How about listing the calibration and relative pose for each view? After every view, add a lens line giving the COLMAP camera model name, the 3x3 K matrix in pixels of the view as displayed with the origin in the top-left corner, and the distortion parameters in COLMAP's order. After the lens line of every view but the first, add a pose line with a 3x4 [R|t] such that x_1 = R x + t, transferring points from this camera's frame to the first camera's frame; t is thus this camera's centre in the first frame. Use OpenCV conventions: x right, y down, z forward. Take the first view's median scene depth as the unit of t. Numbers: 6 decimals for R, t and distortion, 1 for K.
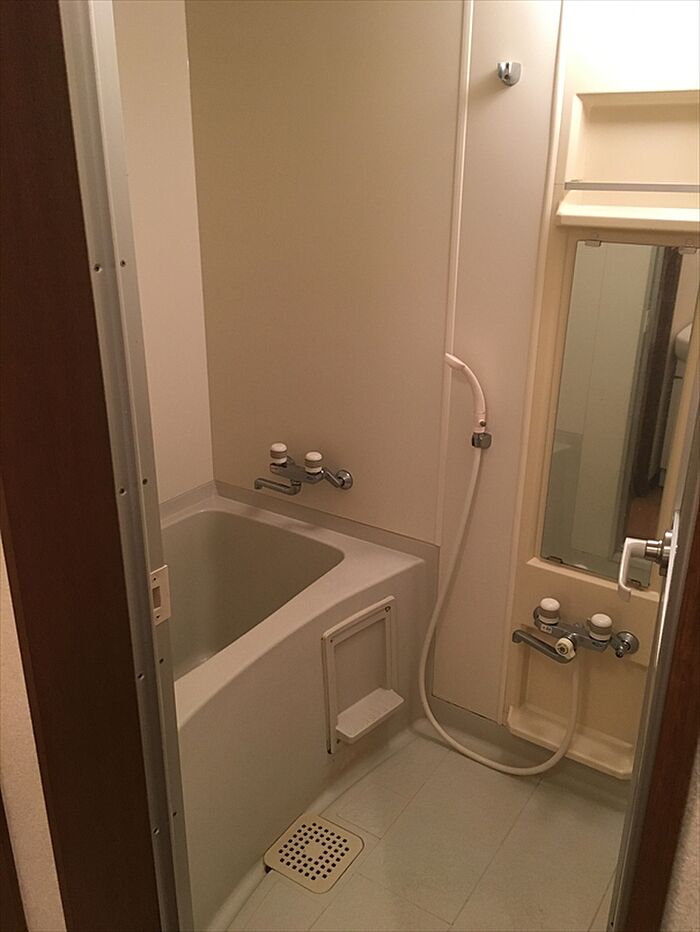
lens RADIAL K [[799.3, 0, 350.8], [0, 799.3, 464.6], [0, 0, 1]] dist [0.056773, -0.061232]
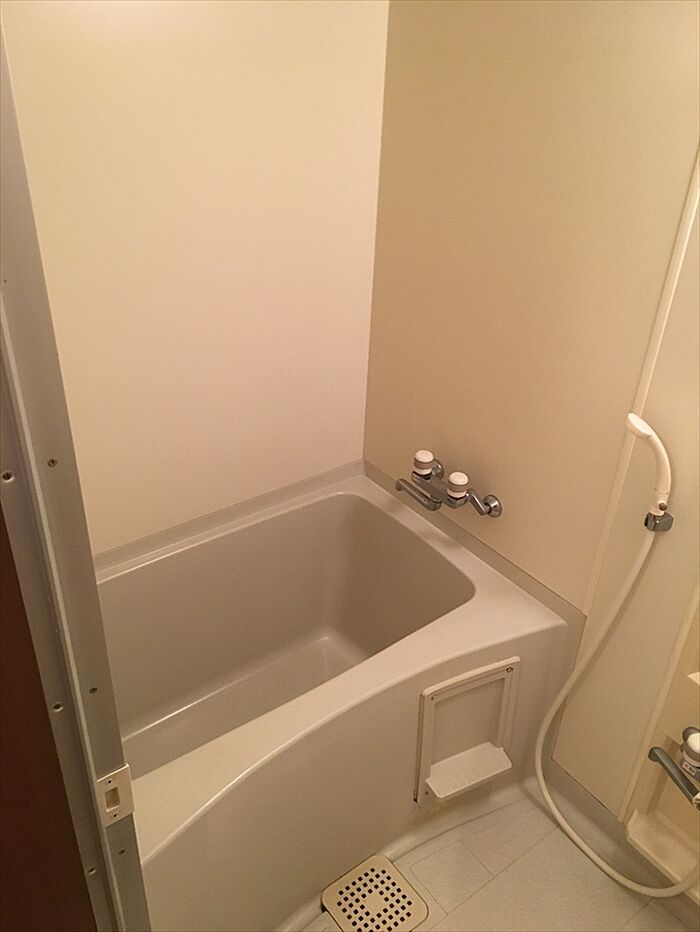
lens RADIAL K [[799.3, 0, 348.2], [0, 799.3, 468.2], [0, 0, 1]] dist [0.056773, -0.061232]
pose [[0.944651, 0.195808, -0.263238, 0.067340], [-0.147444, 0.970151, 0.192528, -0.173349], [0.293080, -0.143058, 0.945325, 0.158861]]
